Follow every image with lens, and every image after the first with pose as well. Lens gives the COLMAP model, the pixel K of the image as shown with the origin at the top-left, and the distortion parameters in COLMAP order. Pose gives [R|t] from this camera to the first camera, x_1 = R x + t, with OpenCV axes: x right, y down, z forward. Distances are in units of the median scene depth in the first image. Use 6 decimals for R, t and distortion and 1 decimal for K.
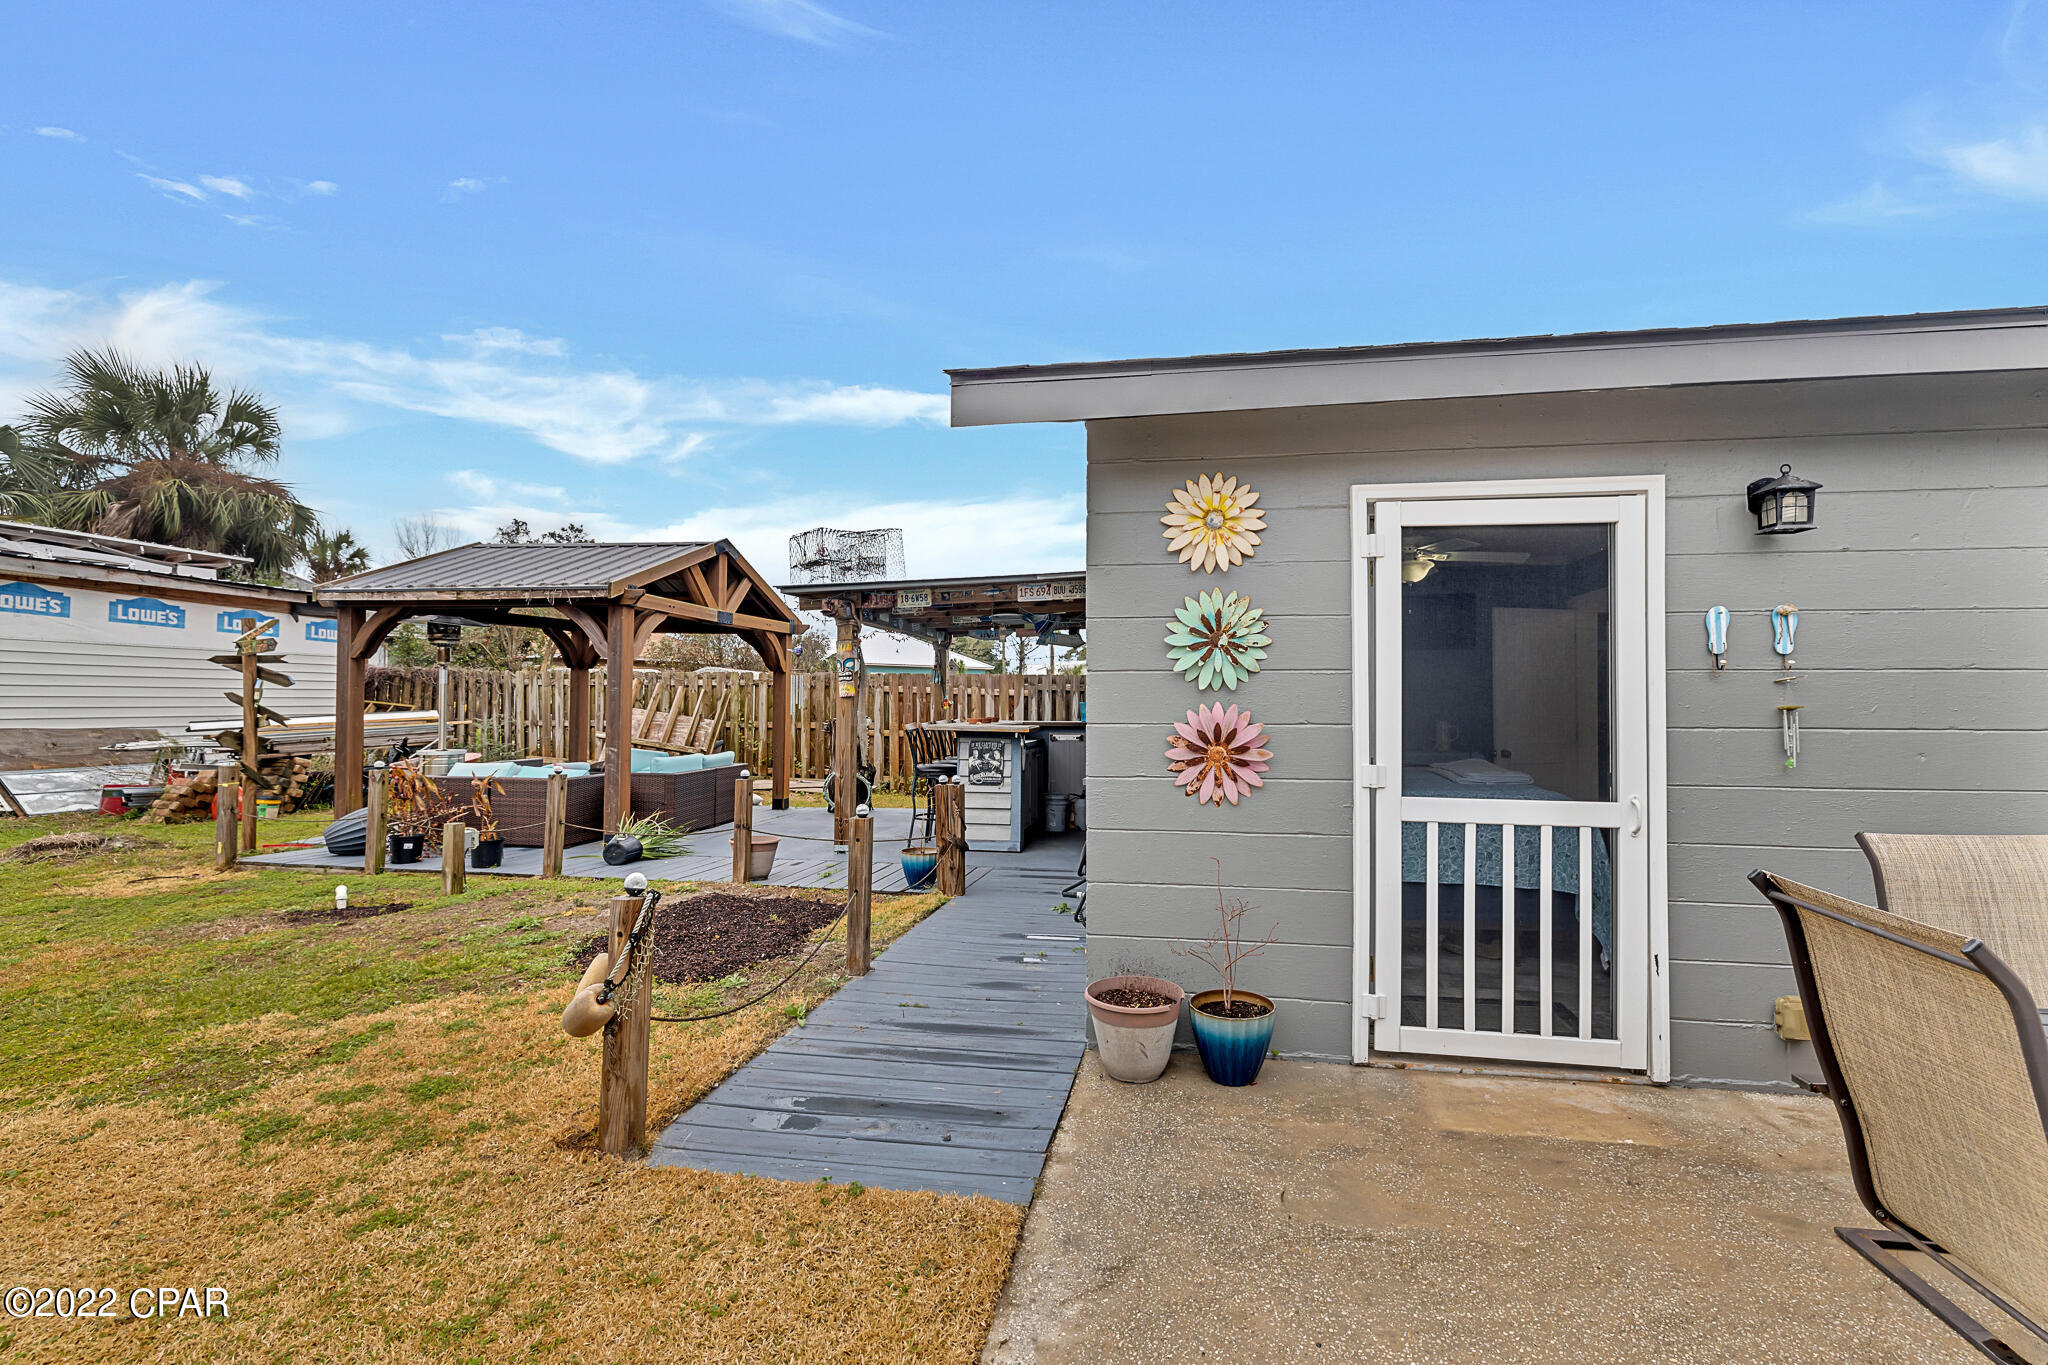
lens RADIAL K [[889.8, 0, 1038.0], [0, 889.8, 705.4], [0, 0, 1]] dist [0.000126, -0.000183]
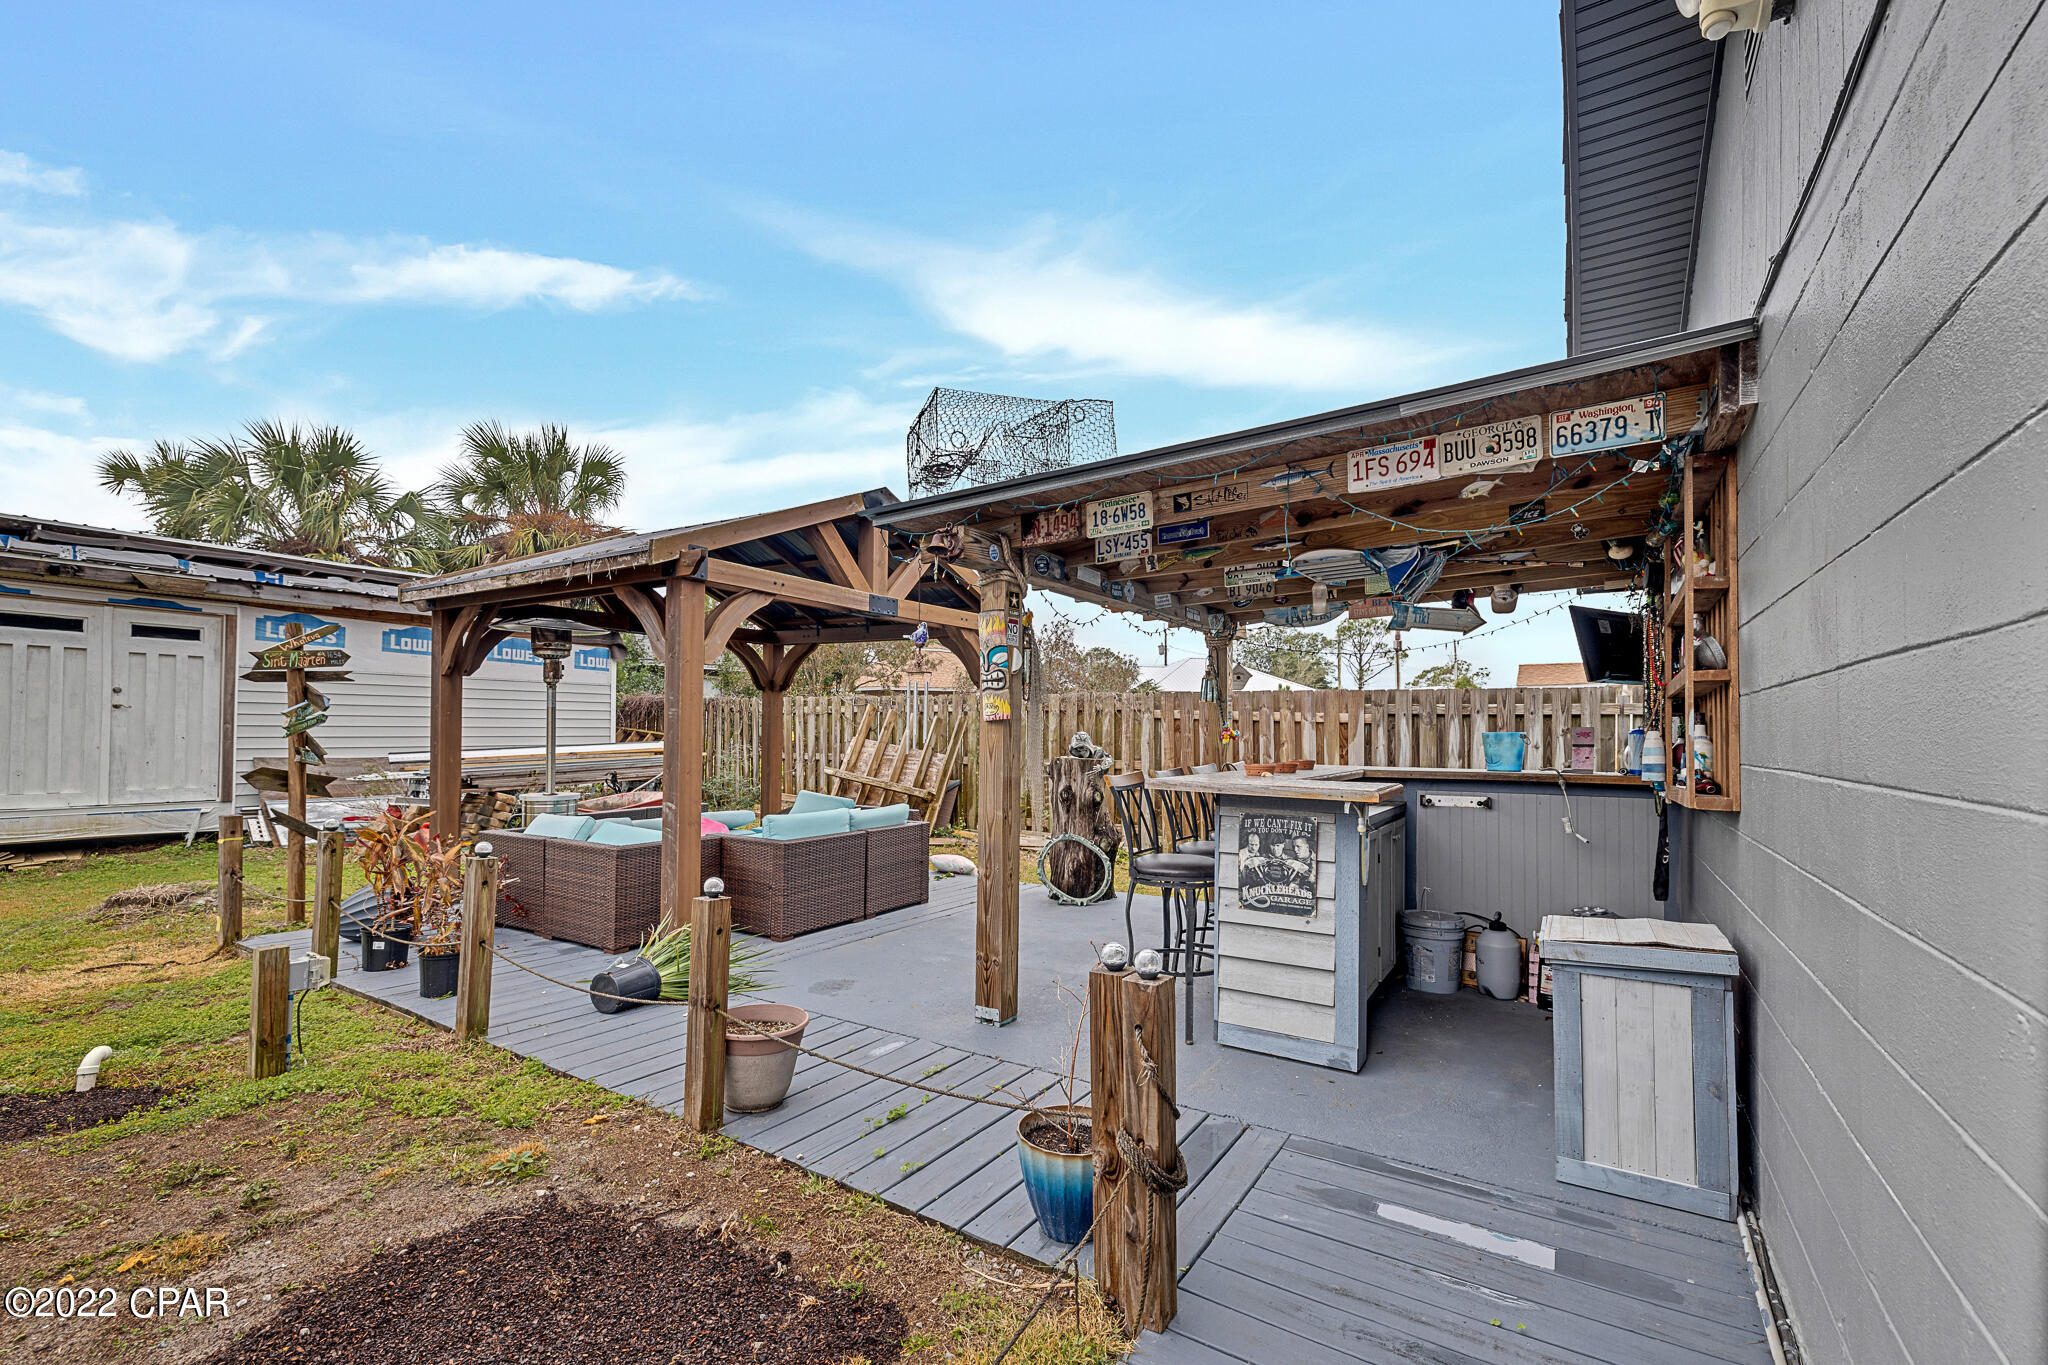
lens RADIAL K [[872.2, 0, 1018.3], [0, 872.2, 718.5], [0, 0, 1]] dist [-0.000075, -0.000046]
pose [[0.923753, -0.005546, -0.382949, -0.007688], [-0.002419, 0.999791, -0.020314, -0.000599], [0.382981, 0.019692, 0.923546, 0.449525]]
